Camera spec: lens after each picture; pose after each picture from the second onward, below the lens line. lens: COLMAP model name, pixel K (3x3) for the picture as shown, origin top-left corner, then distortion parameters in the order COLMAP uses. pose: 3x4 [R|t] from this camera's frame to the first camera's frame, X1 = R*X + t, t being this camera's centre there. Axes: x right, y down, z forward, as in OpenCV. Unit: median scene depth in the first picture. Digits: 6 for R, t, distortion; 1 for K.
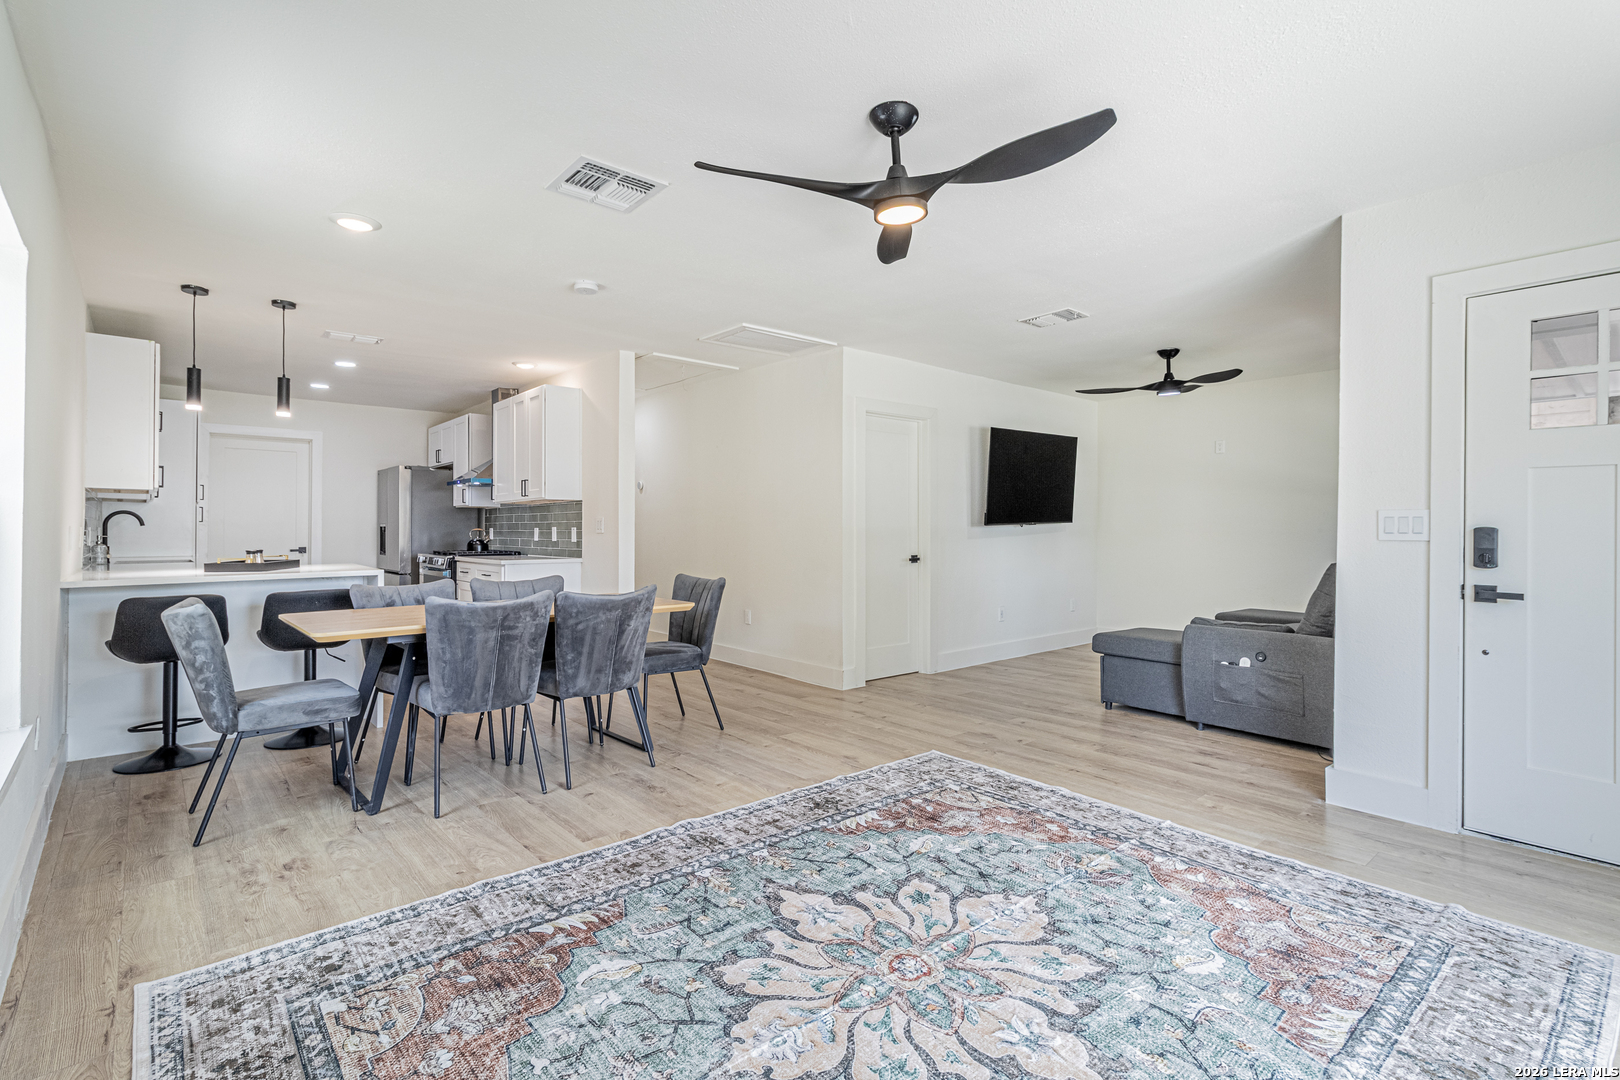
lens RADIAL K [[756.3, 0, 834.5], [0, 756.3, 527.9], [0, 0, 1]] dist [0.007178, -0.000631]
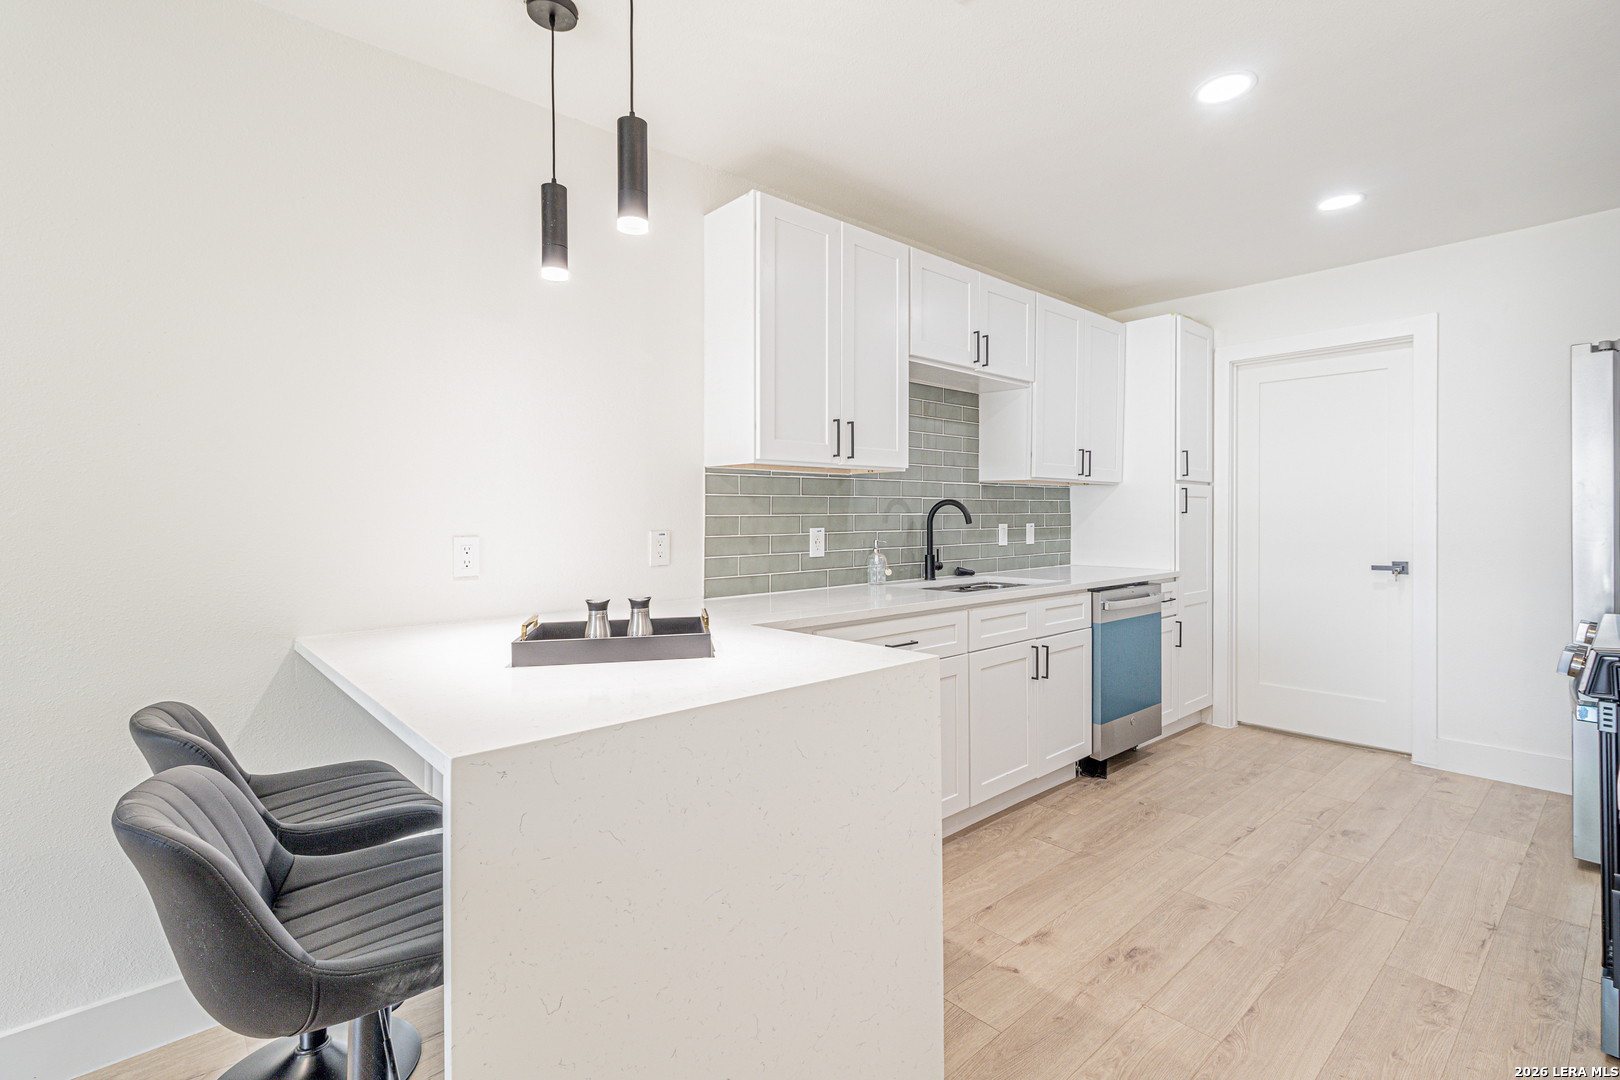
lens RADIAL K [[756.3, 0, 827.7], [0, 756.3, 516.6], [0, 0, 1]] dist [0.007178, -0.000631]
pose [[-0.008853, 0.001729, -0.999959, -0.491719], [0.009843, 0.999950, 0.001642, -0.017239], [0.999912, -0.009828, -0.008870, 1.462376]]
